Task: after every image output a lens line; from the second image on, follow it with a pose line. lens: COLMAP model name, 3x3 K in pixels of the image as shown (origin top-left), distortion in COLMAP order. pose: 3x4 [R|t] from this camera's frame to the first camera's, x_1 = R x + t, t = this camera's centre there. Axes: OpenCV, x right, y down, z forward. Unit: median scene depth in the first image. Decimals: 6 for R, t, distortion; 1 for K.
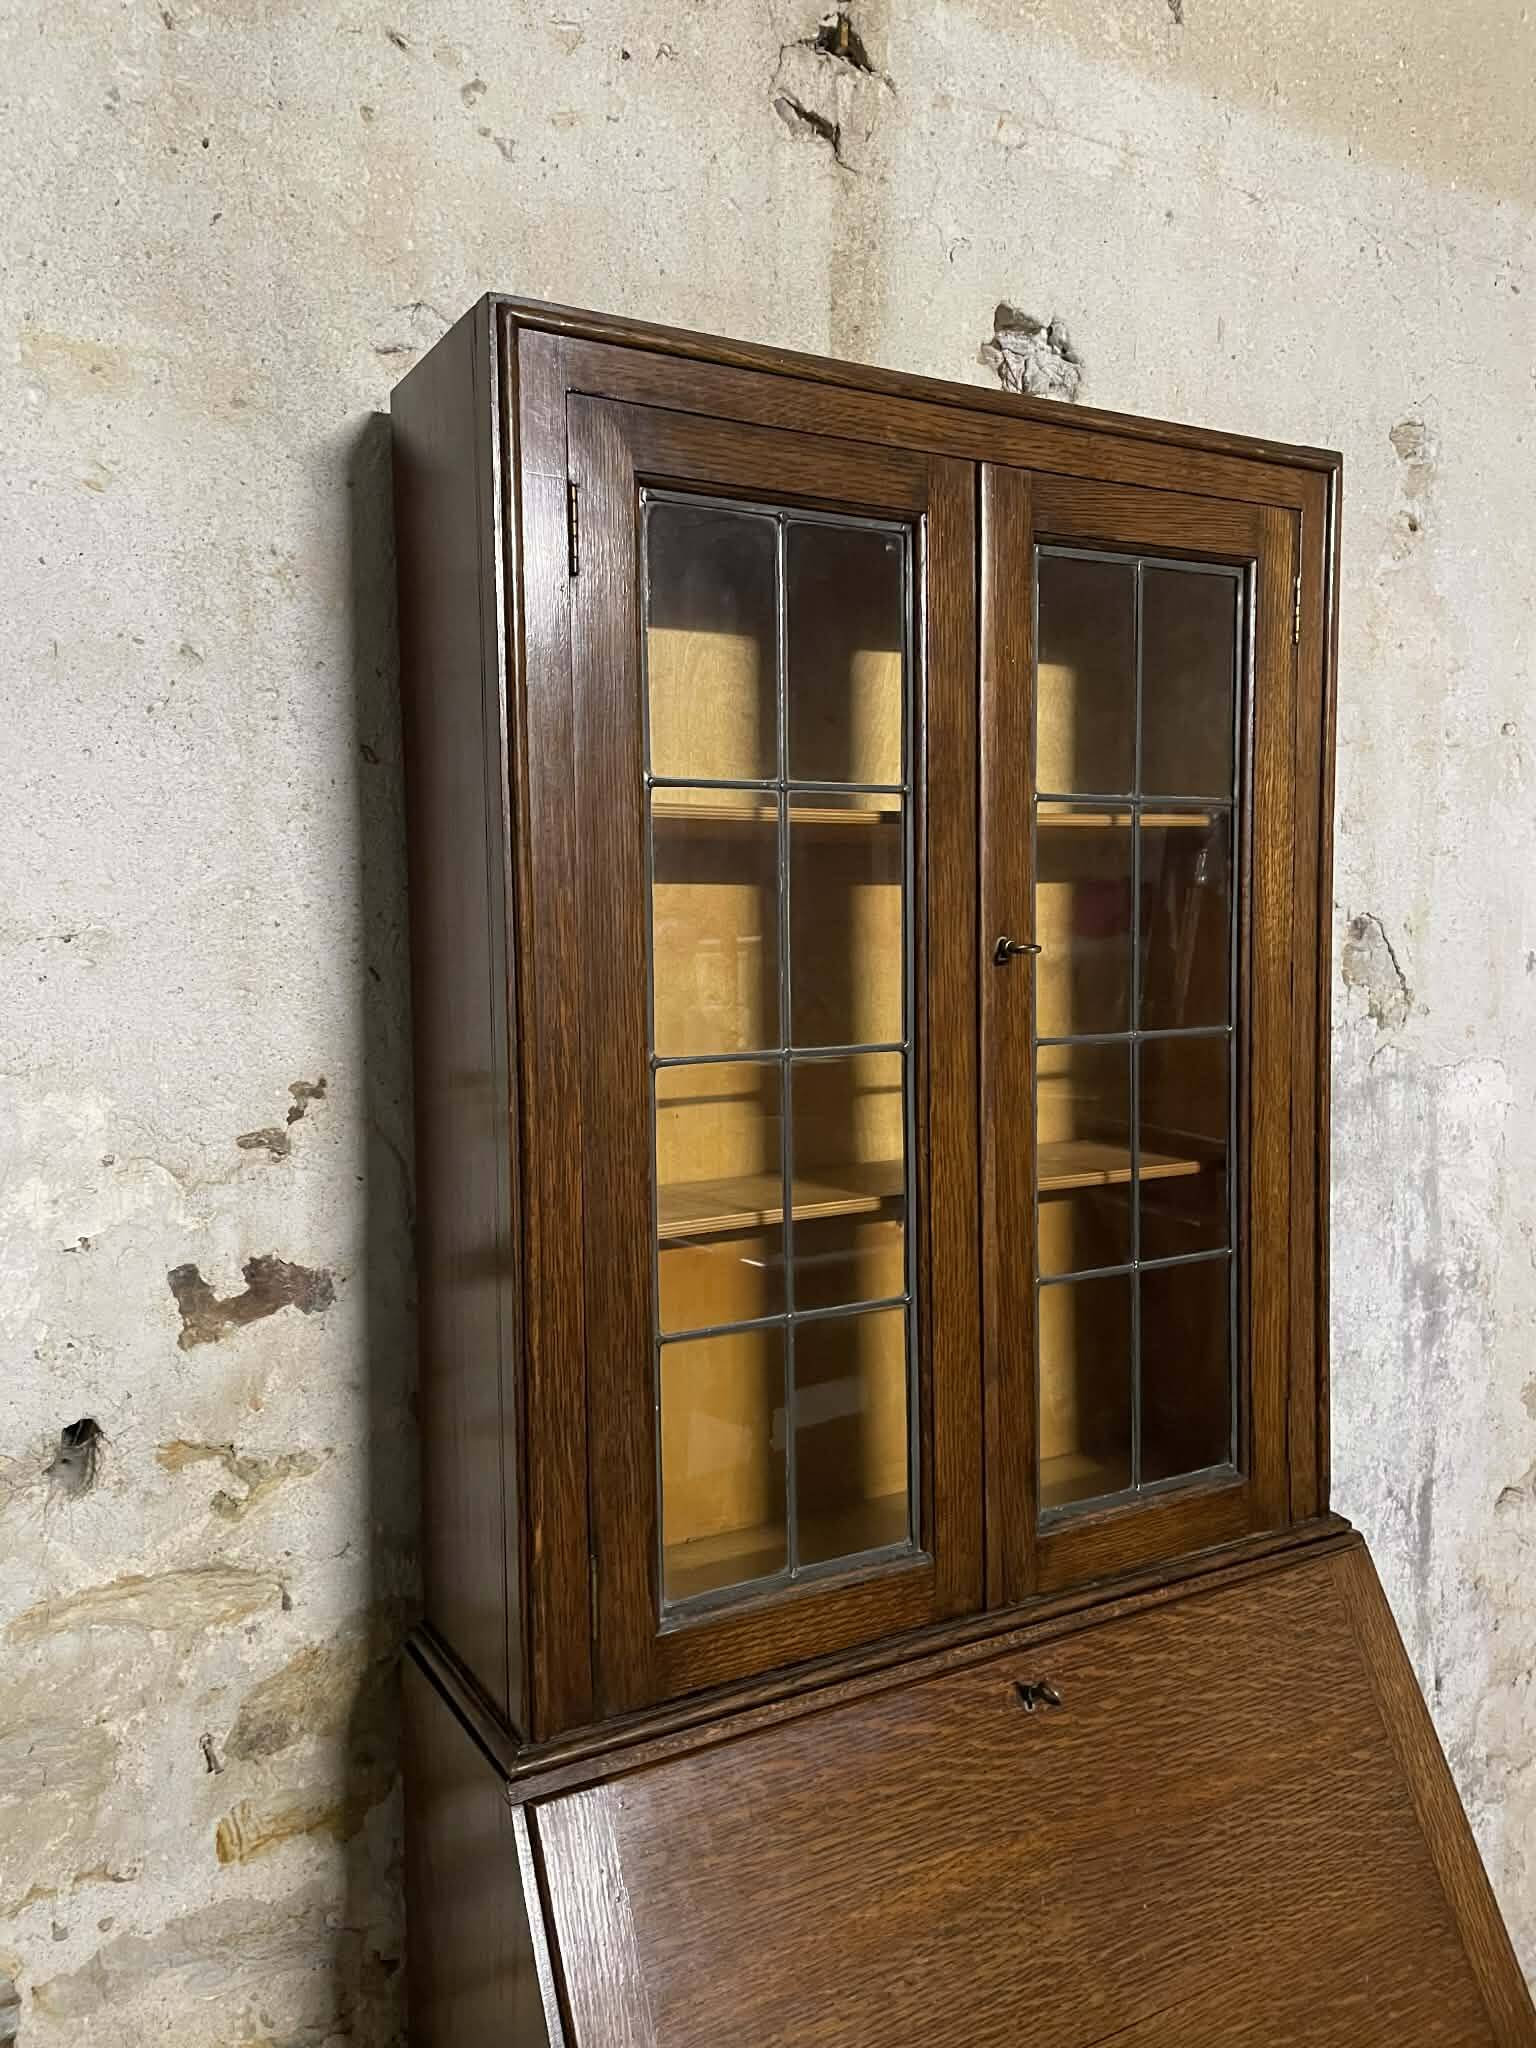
lens RADIAL K [[1547.4, 0, 749.8], [0, 1547.4, 1008.1], [0, 0, 1]] dist [0.084165, -0.114654]
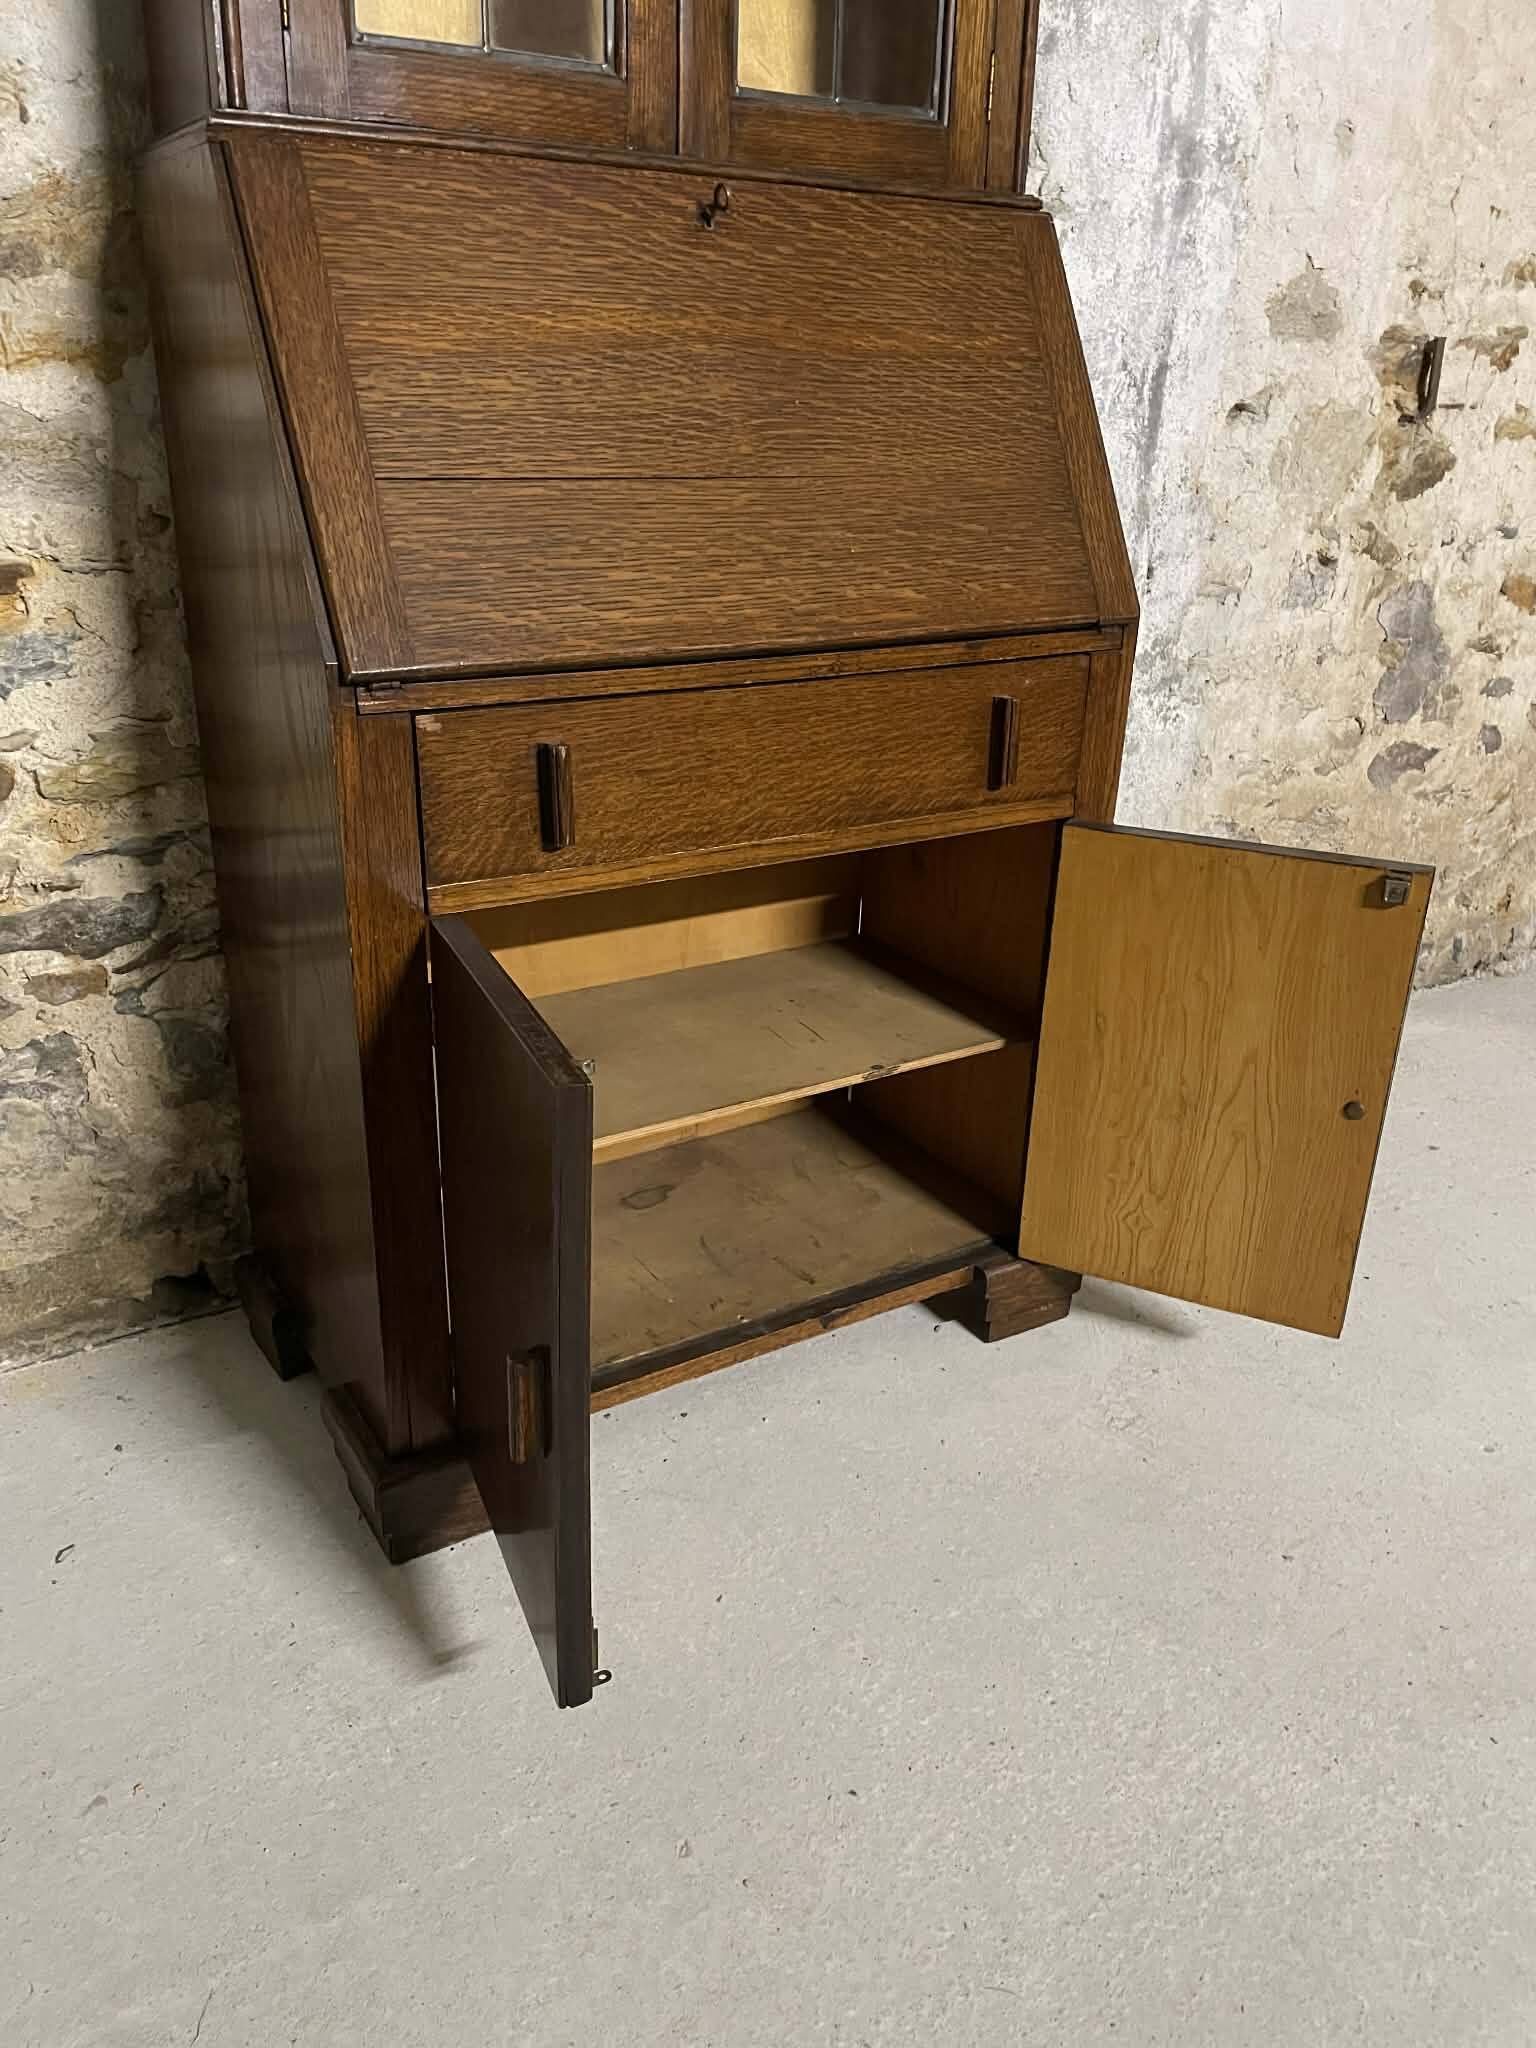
lens RADIAL K [[1547.4, 0, 759.1], [0, 1547.4, 1039.9], [0, 0, 1]] dist [0.084165, -0.114654]
pose [[0.998120, 0.018395, 0.058467, 0.153670], [-0.036987, 0.941411, 0.335227, 0.591763], [-0.048875, -0.336759, 0.940321, -0.240247]]
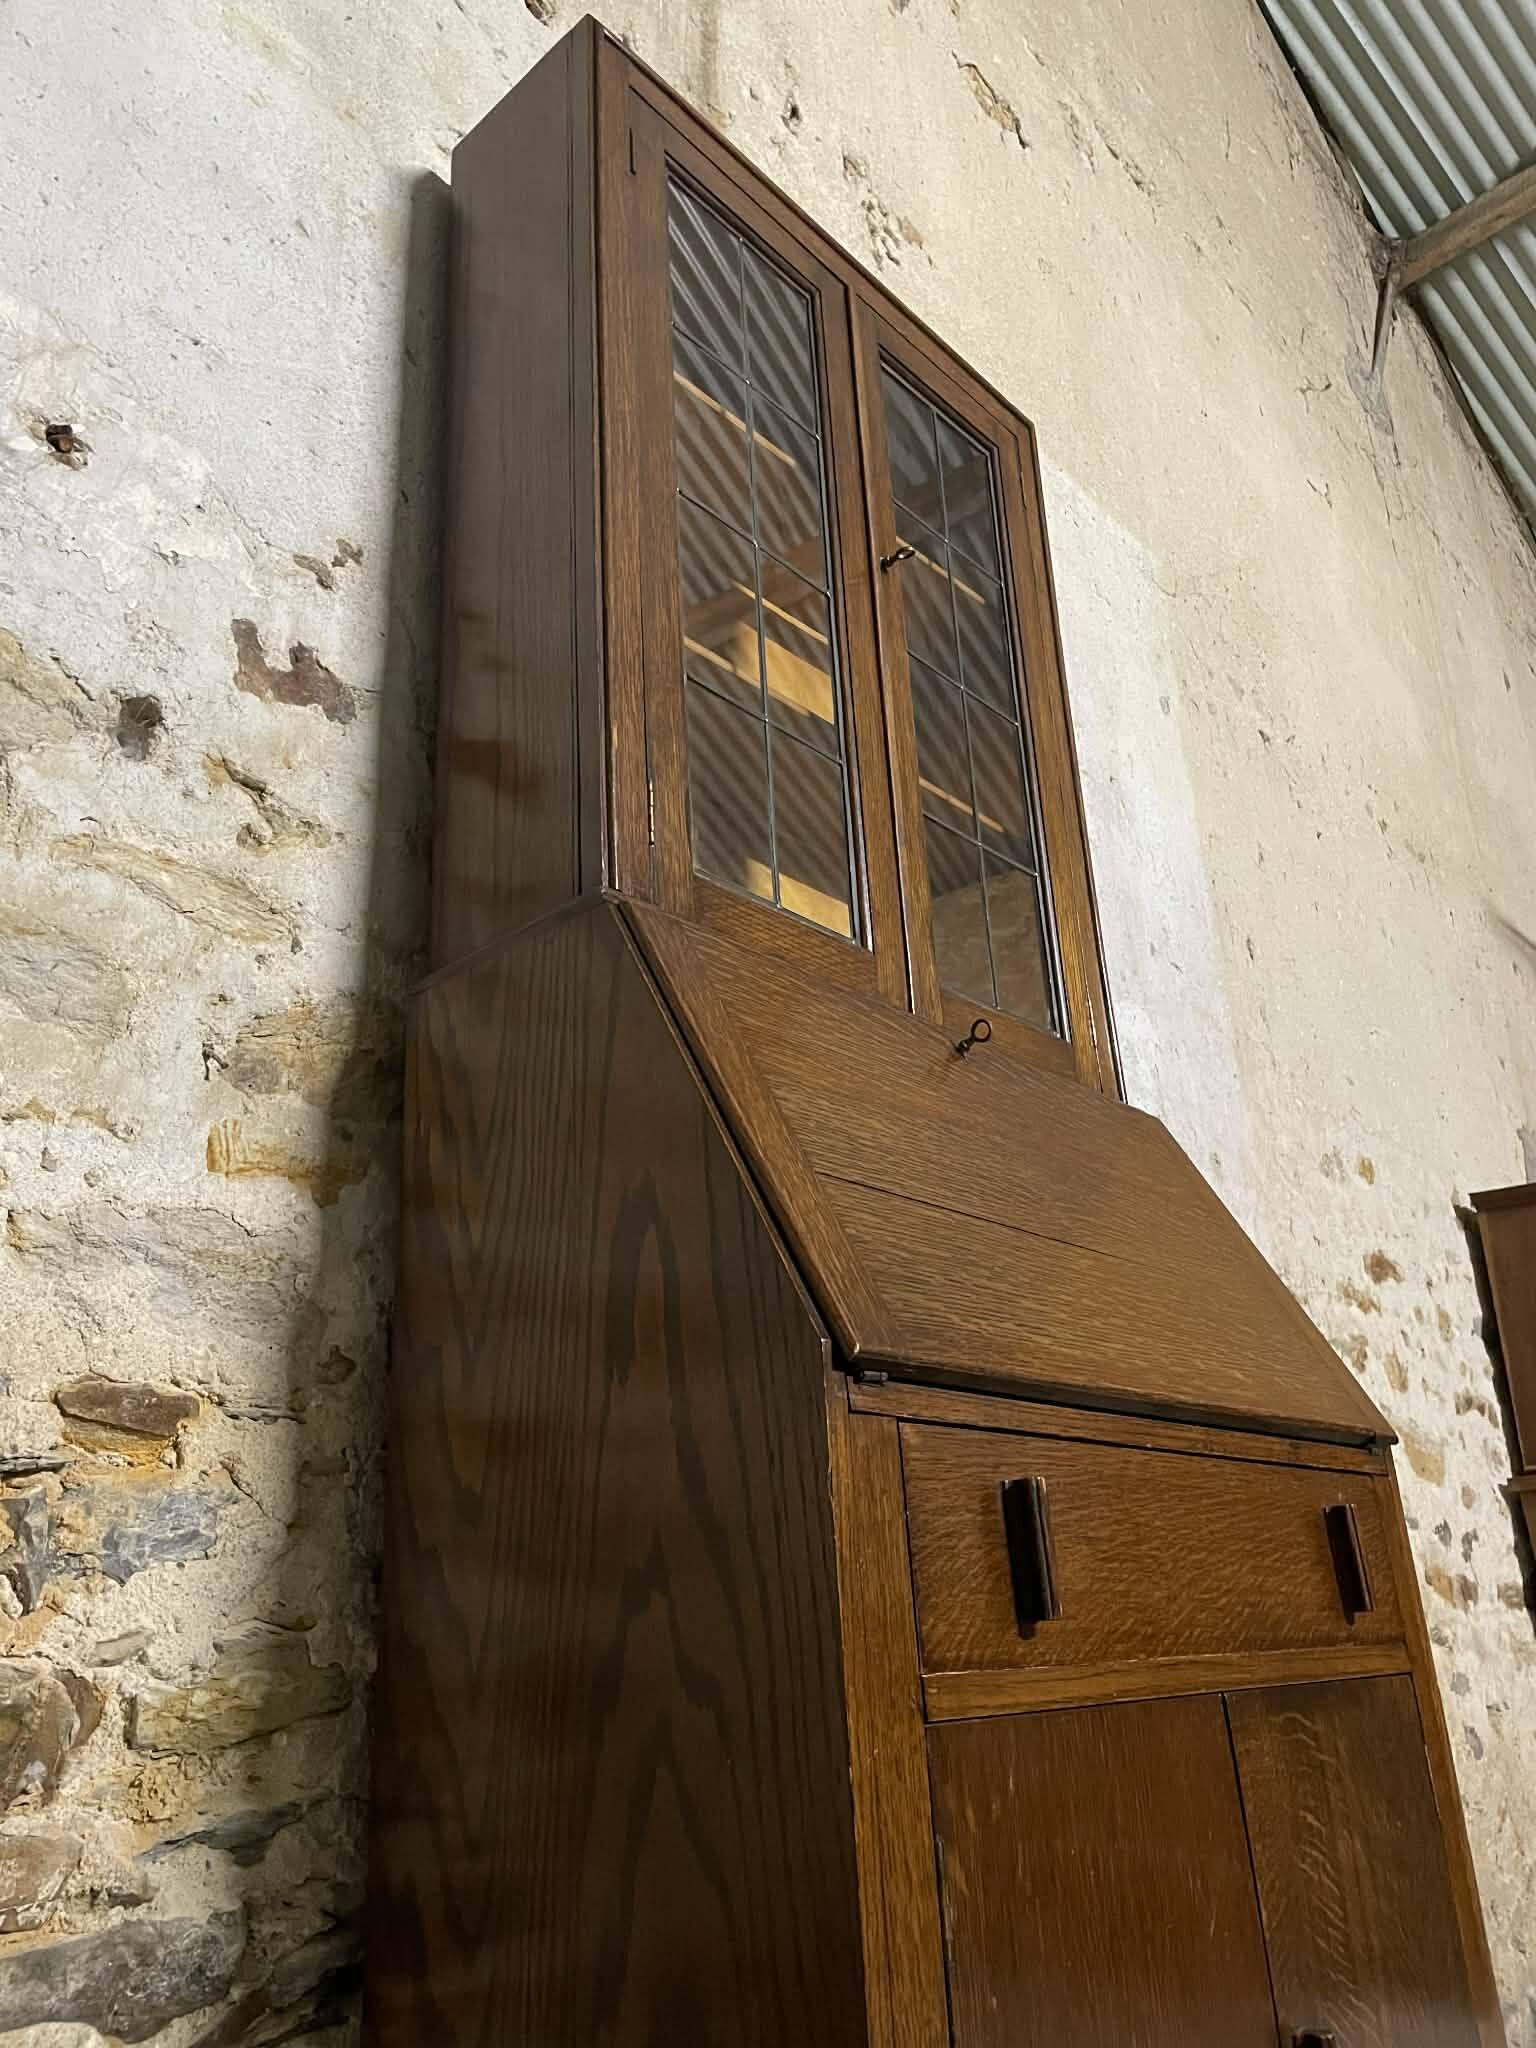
lens RADIAL K [[1547.4, 0, 751.9], [0, 1547.4, 1025.9], [0, 0, 1]] dist [0.084165, -0.114654]
pose [[0.949936, 0.086264, 0.300301, -0.310435], [0.053380, 0.902193, -0.428017, 0.876633], [-0.307852, 0.422619, 0.852420, 0.048115]]
